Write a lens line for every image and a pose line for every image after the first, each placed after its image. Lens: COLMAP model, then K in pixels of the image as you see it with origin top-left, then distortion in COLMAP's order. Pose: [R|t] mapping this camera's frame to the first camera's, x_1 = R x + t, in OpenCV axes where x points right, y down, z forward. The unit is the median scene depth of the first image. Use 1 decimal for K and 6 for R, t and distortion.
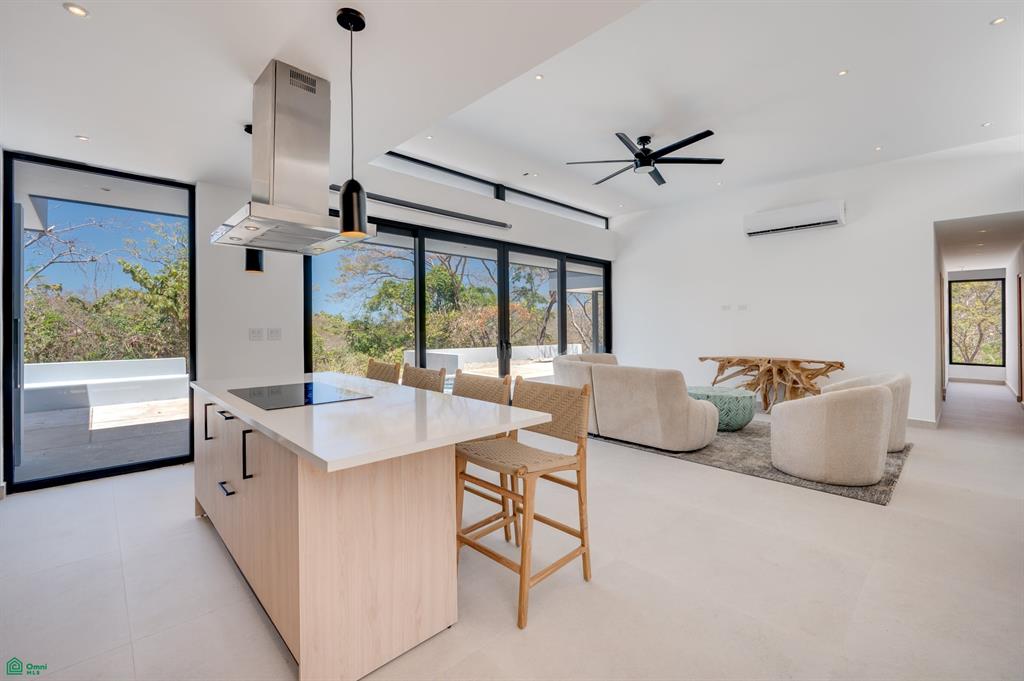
lens RADIAL K [[432.3, 0, 506.7], [0, 432.3, 326.5], [0, 0, 1]] dist [0.000579, 0.000063]
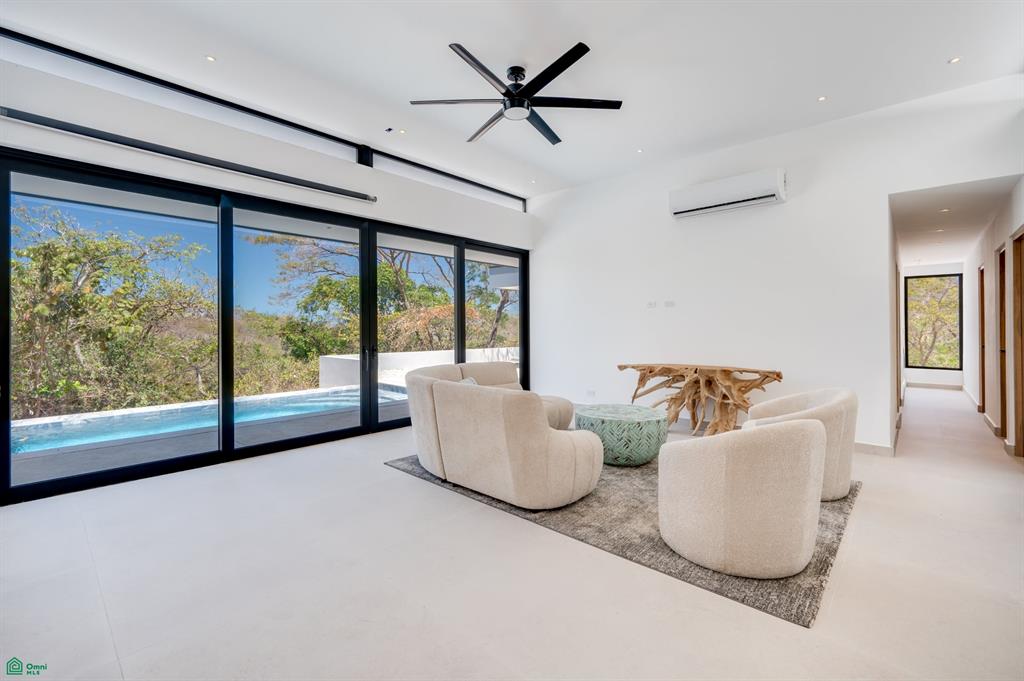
lens RADIAL K [[437.4, 0, 511.6], [0, 437.4, 331.1], [0, 0, 1]] dist [-0.000261, -0.000237]
pose [[0.997863, -0.004124, 0.065205, 0.198928], [0.003659, 0.999967, 0.007244, 0.000198], [-0.065233, -0.006990, 0.997846, 0.198377]]
